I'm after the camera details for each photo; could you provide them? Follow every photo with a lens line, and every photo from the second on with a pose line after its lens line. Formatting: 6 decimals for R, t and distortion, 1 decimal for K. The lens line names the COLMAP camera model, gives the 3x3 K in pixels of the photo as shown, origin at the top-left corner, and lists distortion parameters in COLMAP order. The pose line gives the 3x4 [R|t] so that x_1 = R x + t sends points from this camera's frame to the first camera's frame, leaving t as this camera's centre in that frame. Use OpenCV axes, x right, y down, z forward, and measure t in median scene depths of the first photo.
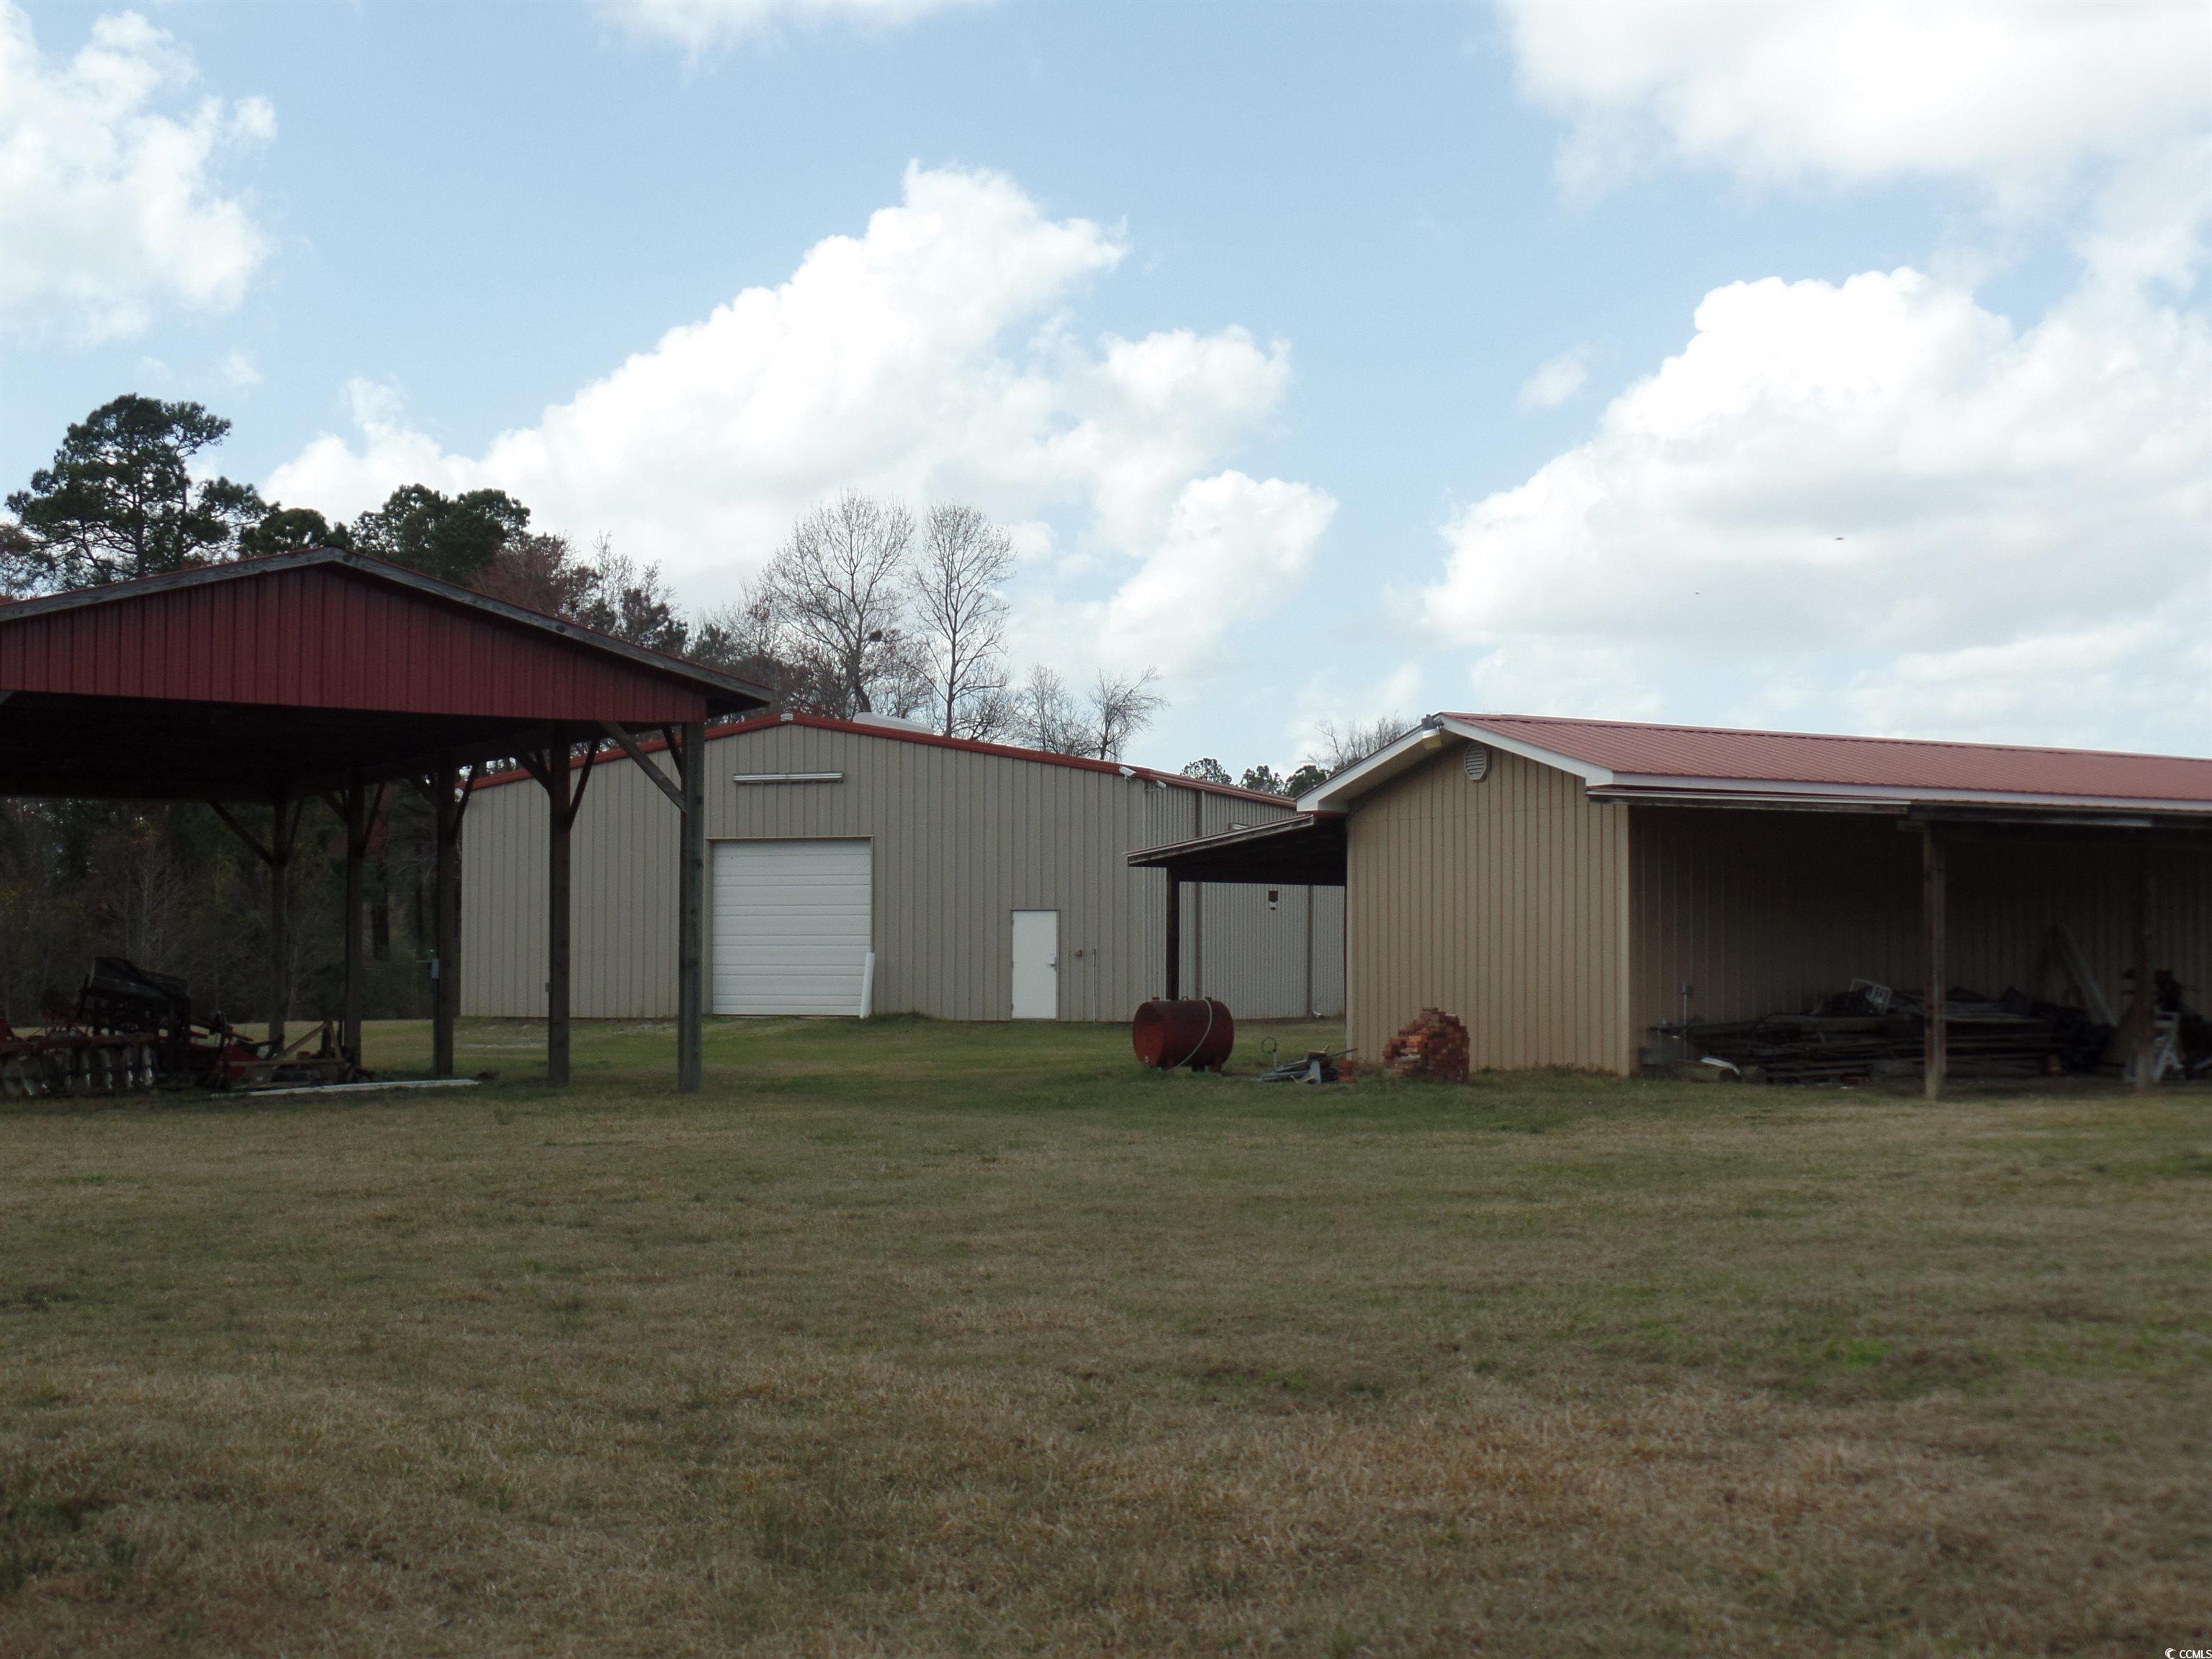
lens RADIAL K [[2978.8, 0, 1071.0], [0, 2978.8, 831.5], [0, 0, 1]] dist [-0.022316, 0.028168]
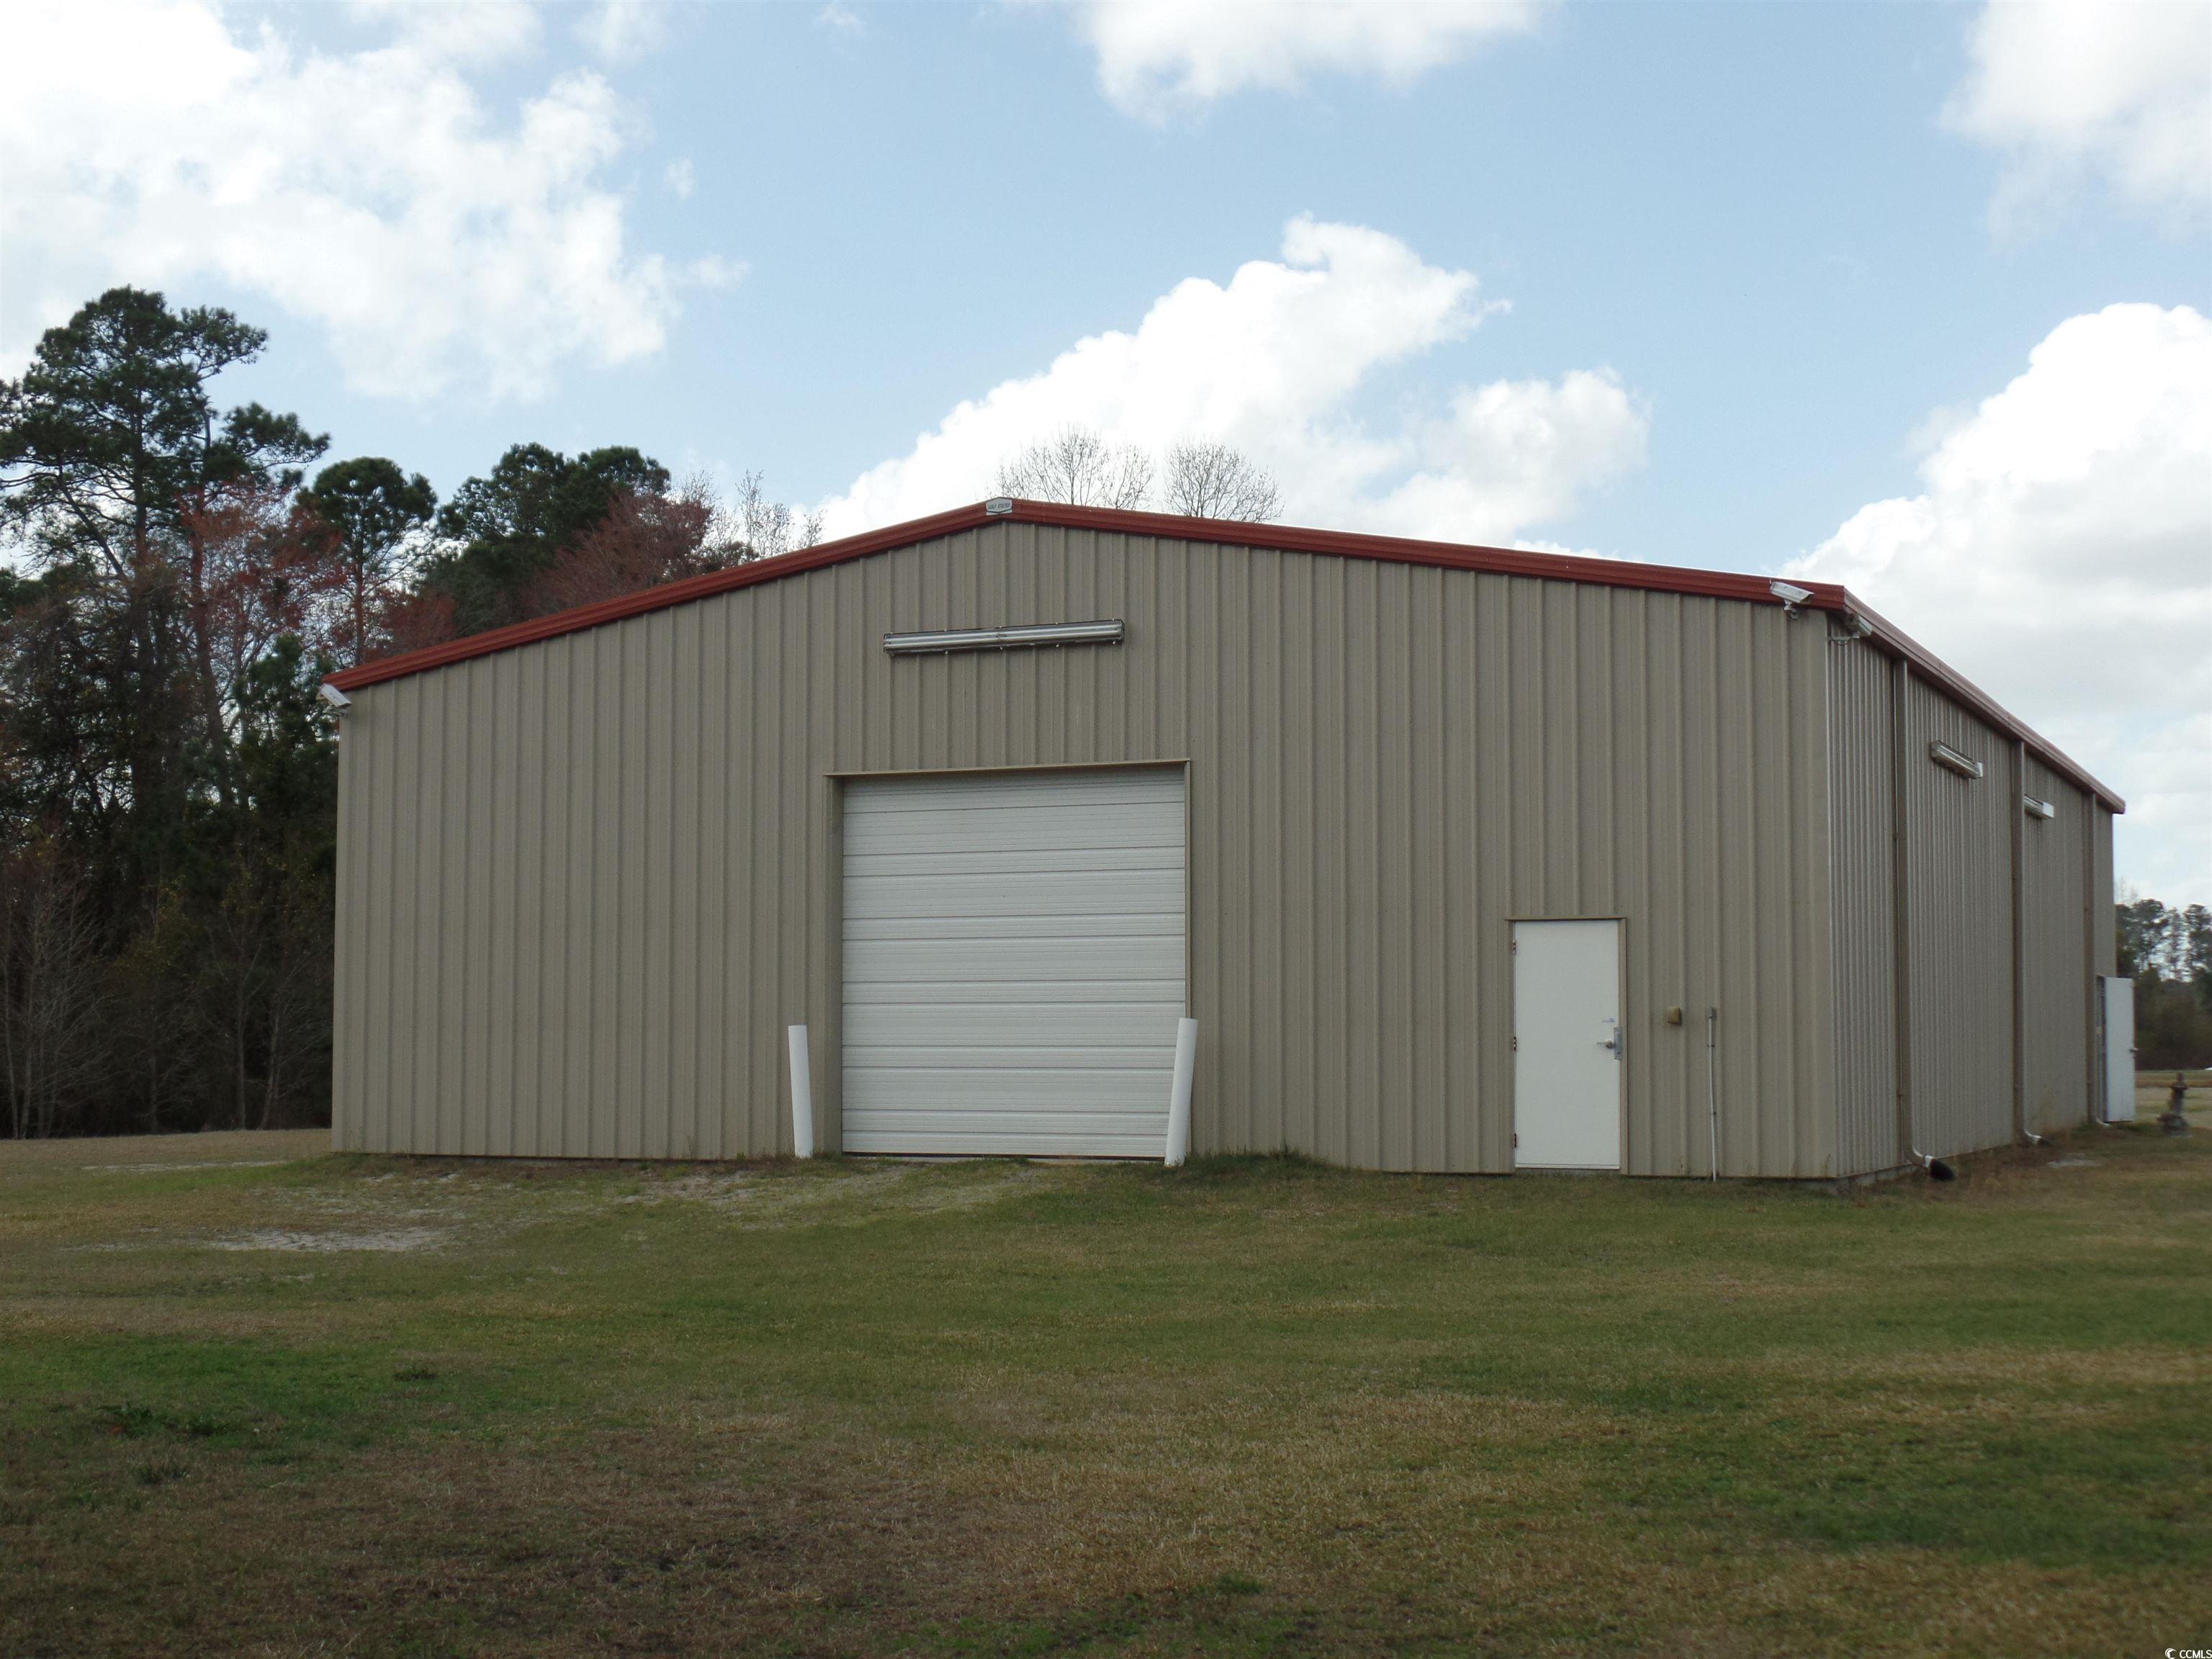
lens RADIAL K [[2889.8, 0, 1106.0], [0, 2889.8, 829.5], [0, 0, 1]] dist [-0.002047, 0.021546]
pose [[0.998524, -0.006029, -0.053973, -0.027796], [0.004607, 0.999640, -0.026440, 0.011818], [0.054113, 0.026153, 0.998192, 0.280603]]
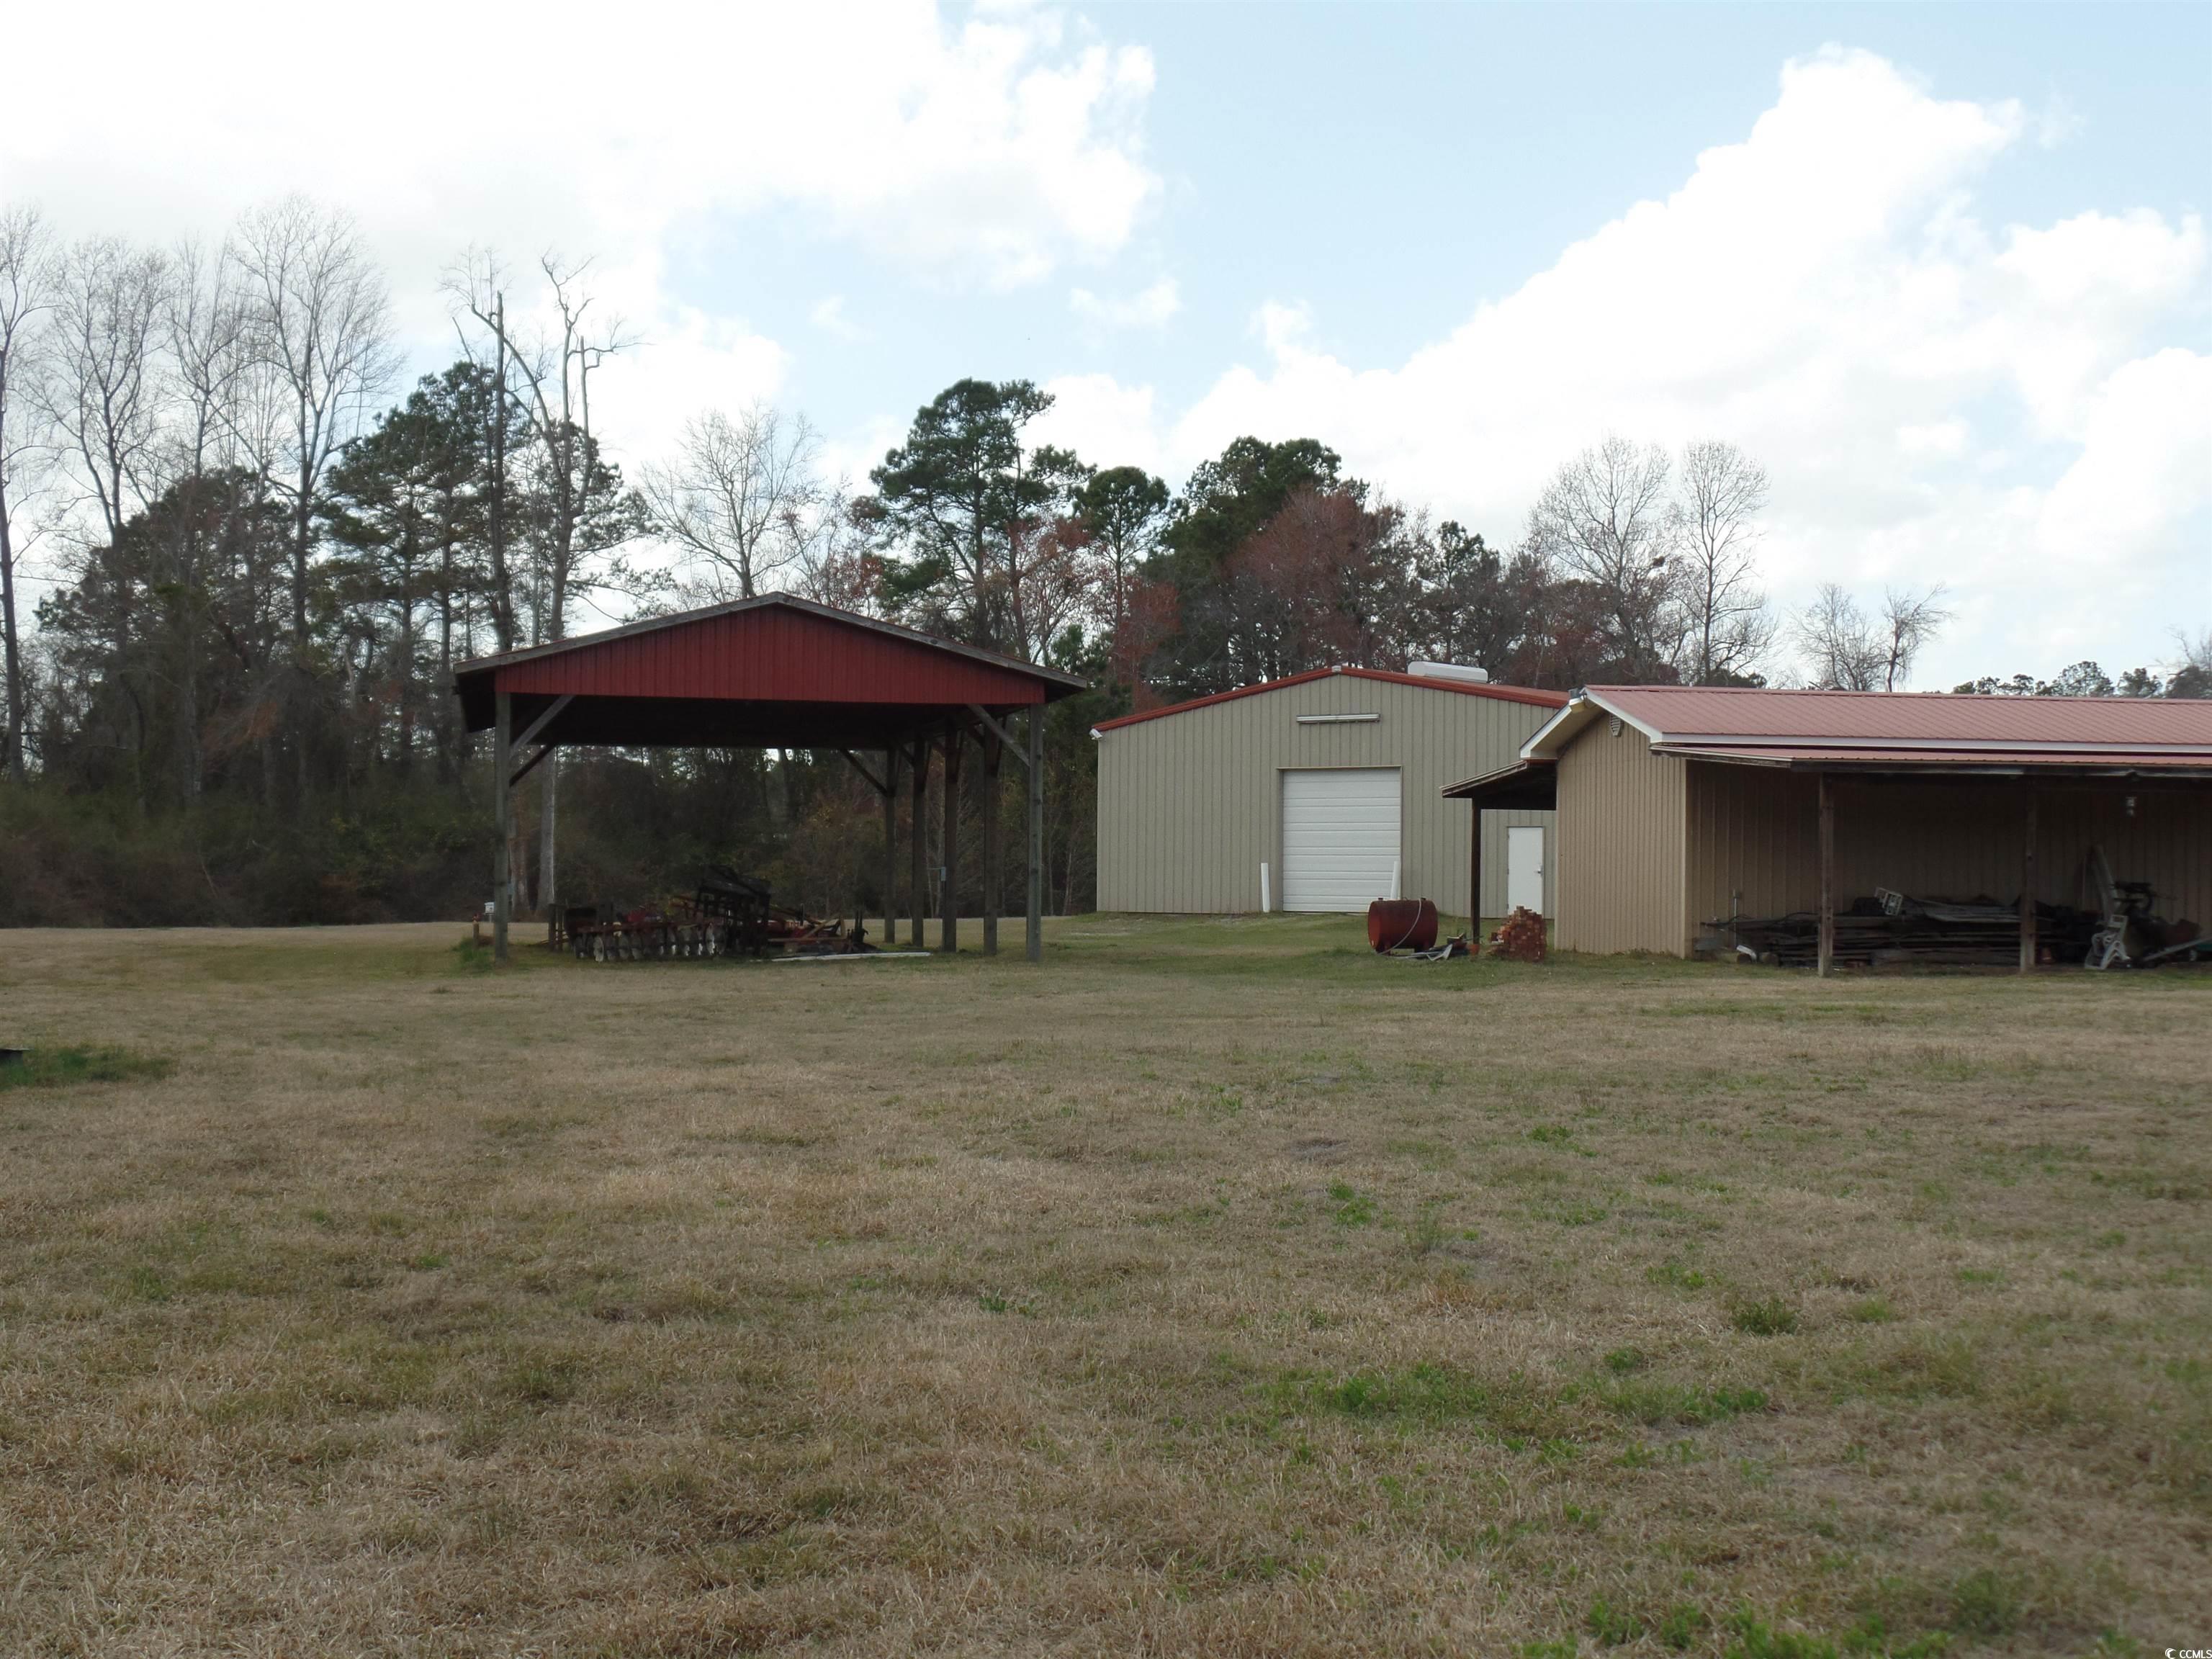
lens RADIAL K [[2978.8, 0, 1071.0], [0, 2978.8, 831.5], [0, 0, 1]] dist [-0.022316, 0.028168]
pose [[0.946287, -0.000421, -0.323327, 0.099236], [0.011085, 0.999453, 0.031143, -0.005473], [0.323137, -0.033054, 0.945775, -0.097631]]
